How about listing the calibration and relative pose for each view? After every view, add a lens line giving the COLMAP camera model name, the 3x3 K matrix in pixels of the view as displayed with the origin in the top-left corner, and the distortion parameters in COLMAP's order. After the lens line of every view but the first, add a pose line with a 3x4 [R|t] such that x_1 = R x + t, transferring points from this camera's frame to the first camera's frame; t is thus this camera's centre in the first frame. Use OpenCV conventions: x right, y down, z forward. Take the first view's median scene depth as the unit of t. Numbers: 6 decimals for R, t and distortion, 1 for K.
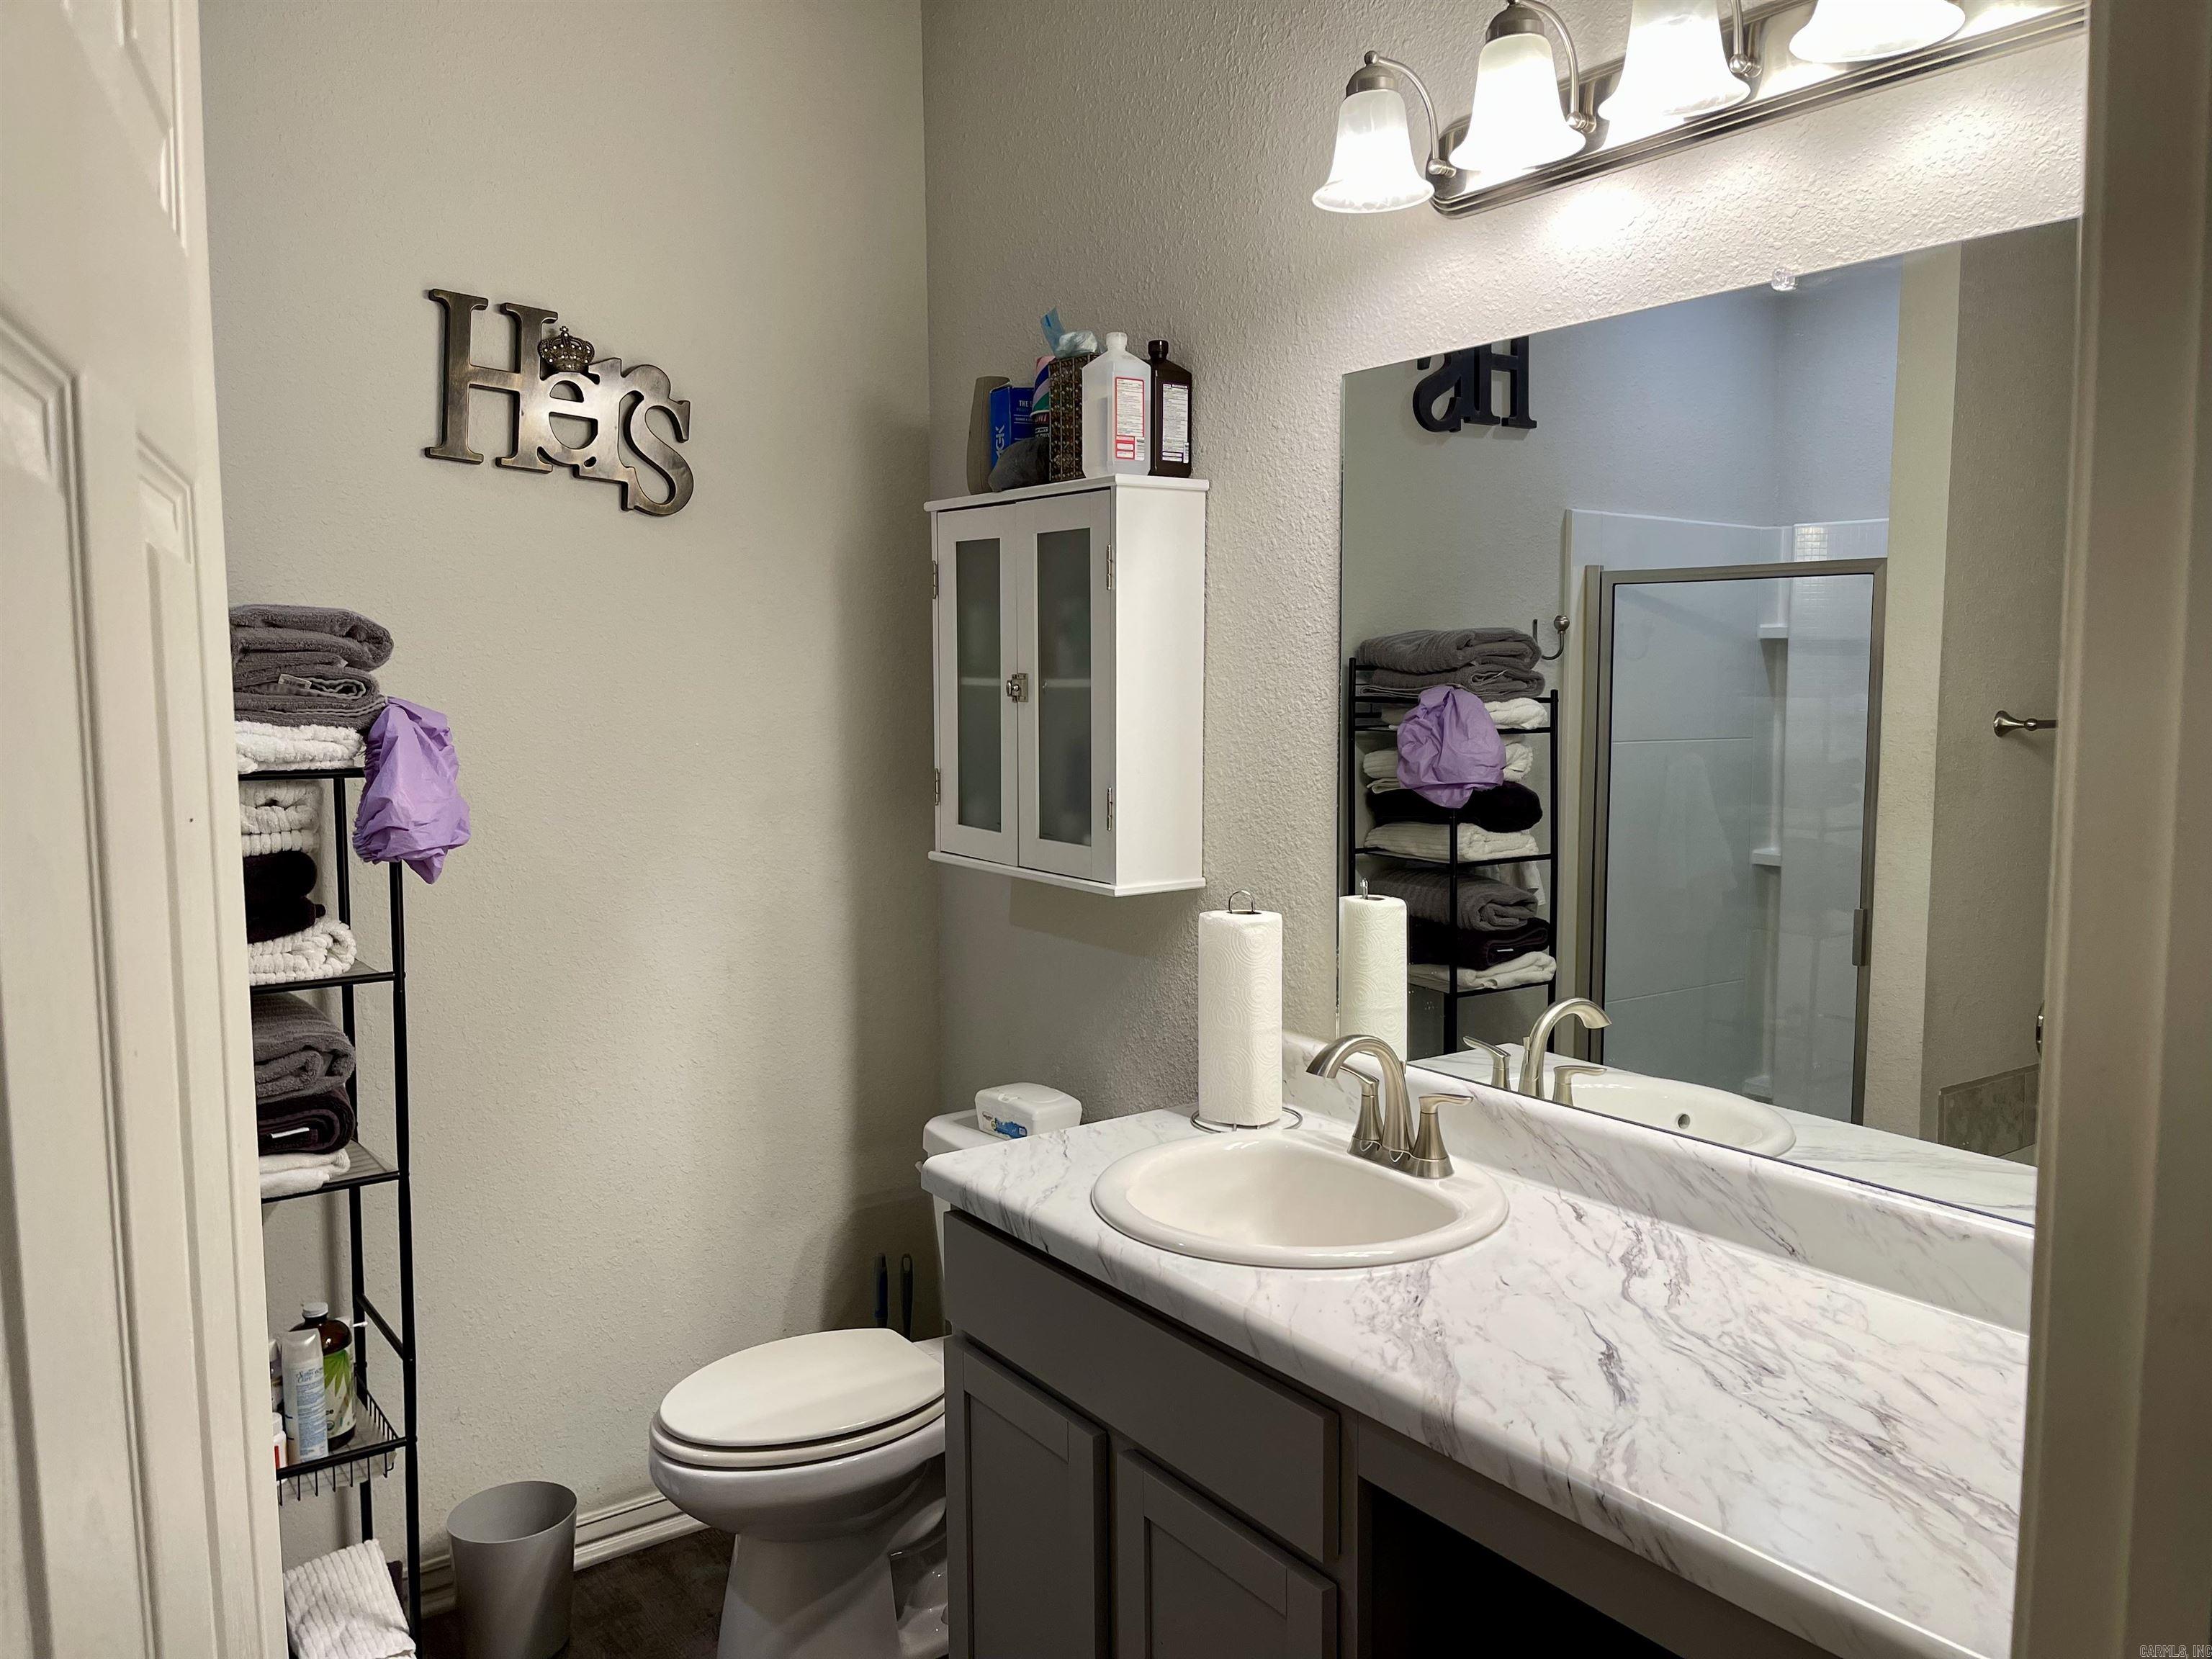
lens RADIAL K [[1732.1, 0, 1102.6], [0, 1732.1, 827.6], [0, 0, 1]] dist [0.037841, -0.032352]
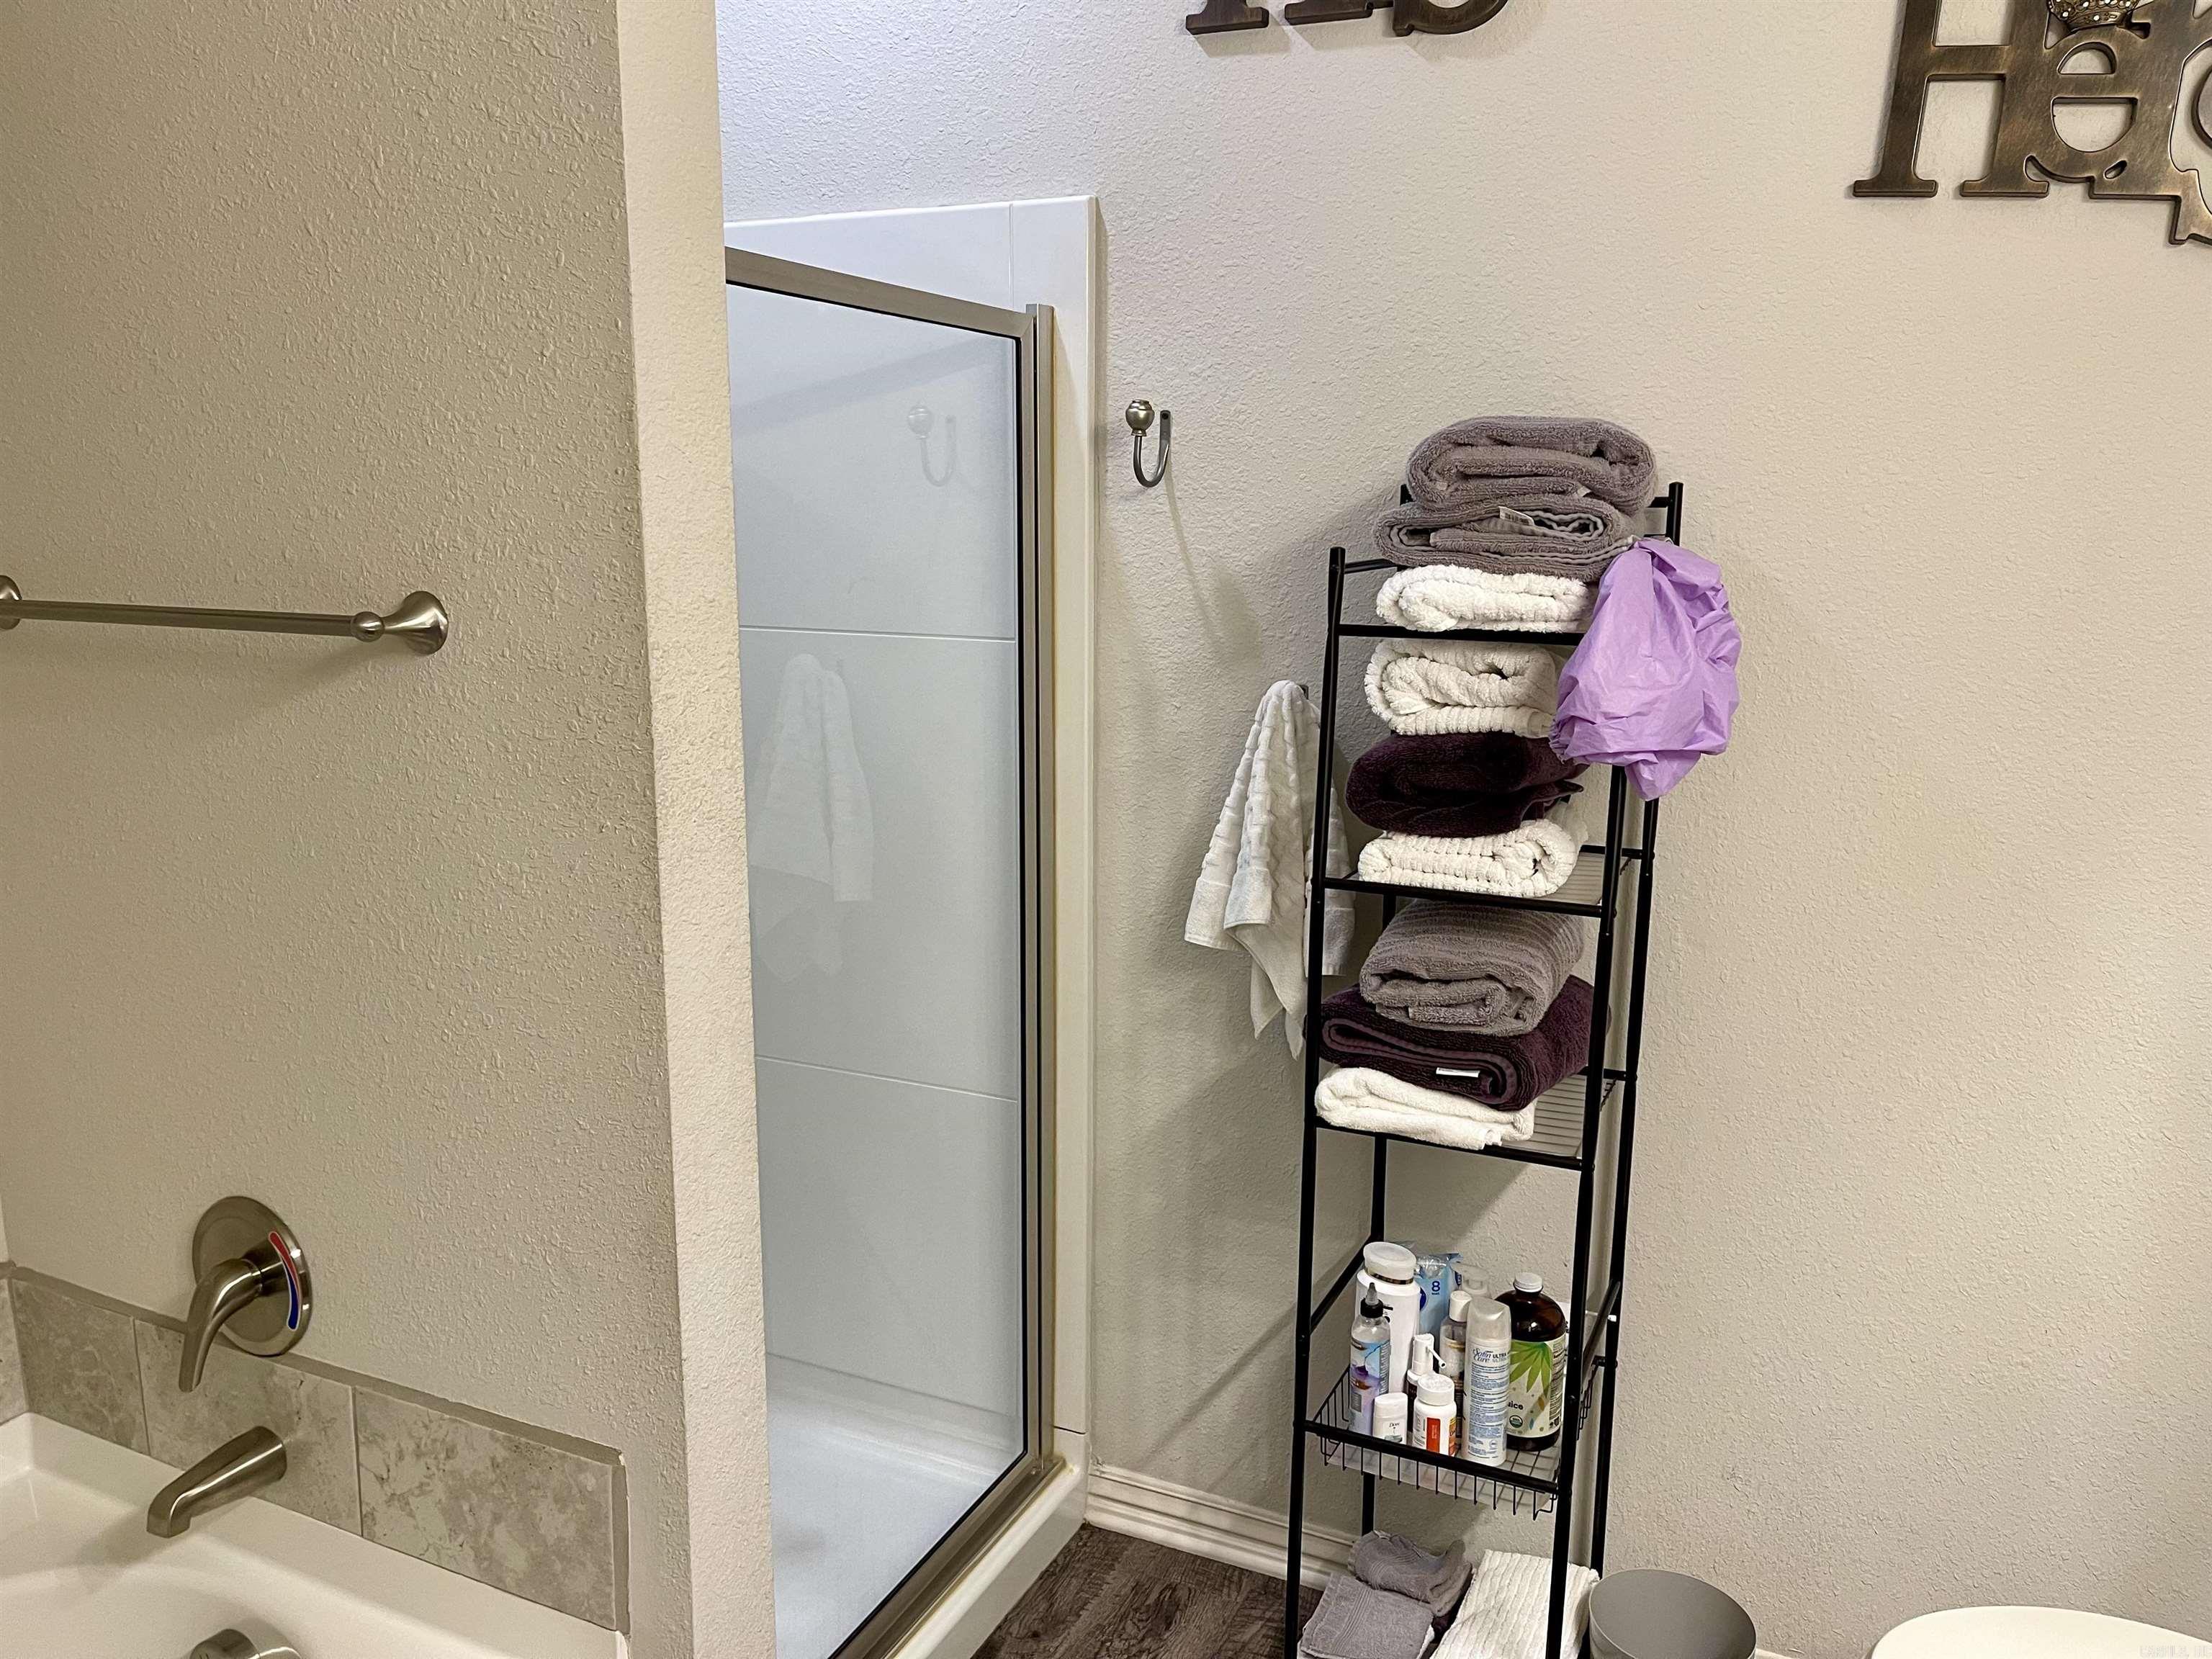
lens RADIAL K [[1732.1, 0, 1103.6], [0, 1732.1, 840.2], [0, 0, 1]] dist [0.037841, -0.032352]
pose [[0.486825, 0.176272, -0.855529, 0.132461], [-0.091359, 0.984330, 0.150824, -0.040881], [0.868709, 0.004735, 0.495300, 0.449055]]
